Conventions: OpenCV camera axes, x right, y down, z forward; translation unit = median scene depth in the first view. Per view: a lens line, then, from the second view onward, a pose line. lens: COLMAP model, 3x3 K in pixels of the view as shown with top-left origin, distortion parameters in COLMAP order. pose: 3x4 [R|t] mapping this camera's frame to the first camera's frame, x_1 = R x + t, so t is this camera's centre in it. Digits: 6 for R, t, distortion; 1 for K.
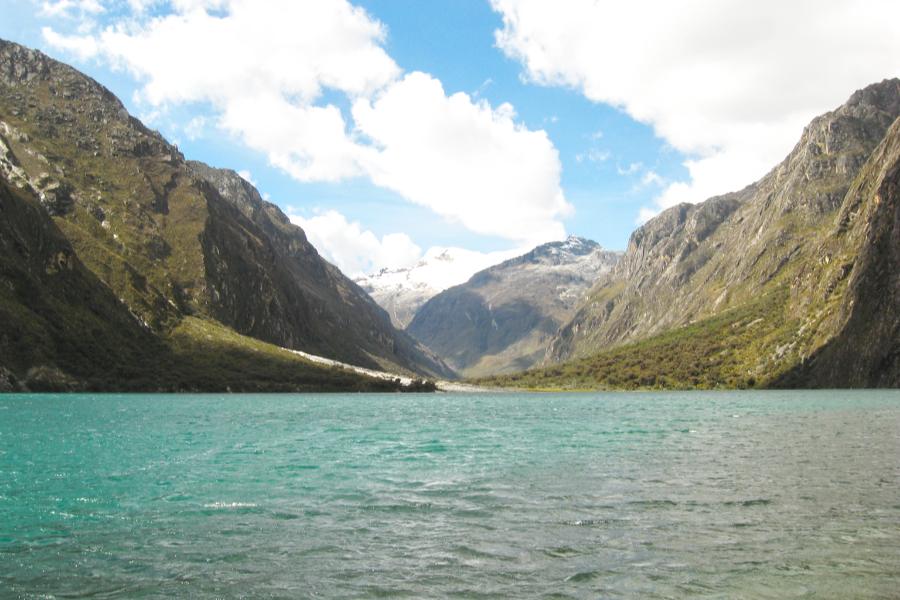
lens RADIAL K [[961.9, 0, 450.0], [0, 961.9, 300.0], [0, 0, 1]] dist [-0.109464, 0.029735]
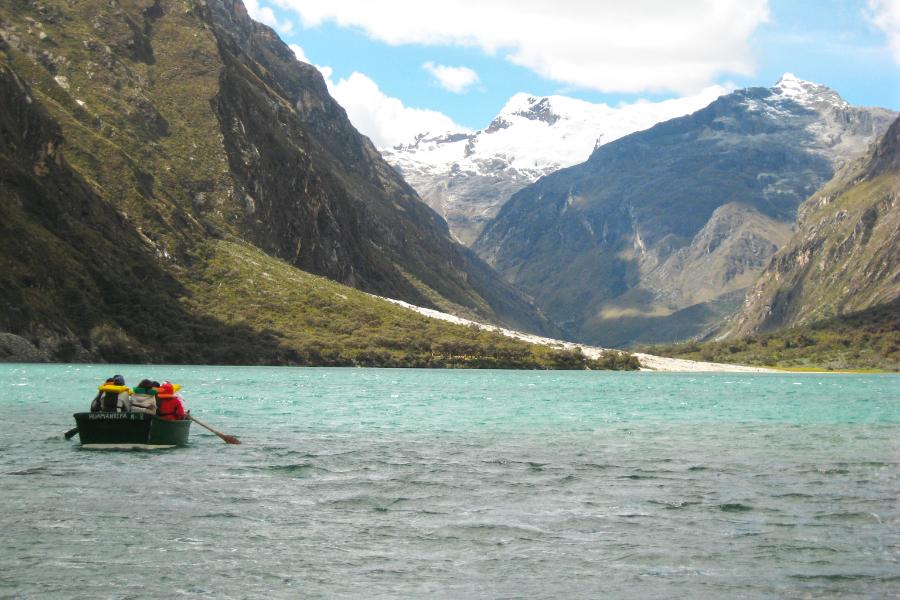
lens RADIAL K [[1911.1, 0, 450.0], [0, 1911.1, 300.0], [0, 0, 1]] dist [-0.120387, -0.099843]
pose [[0.999319, 0.014829, -0.033800, -0.072592], [-0.012817, 0.998177, 0.058974, -0.015764], [0.034613, -0.058500, 0.997687, -0.176941]]
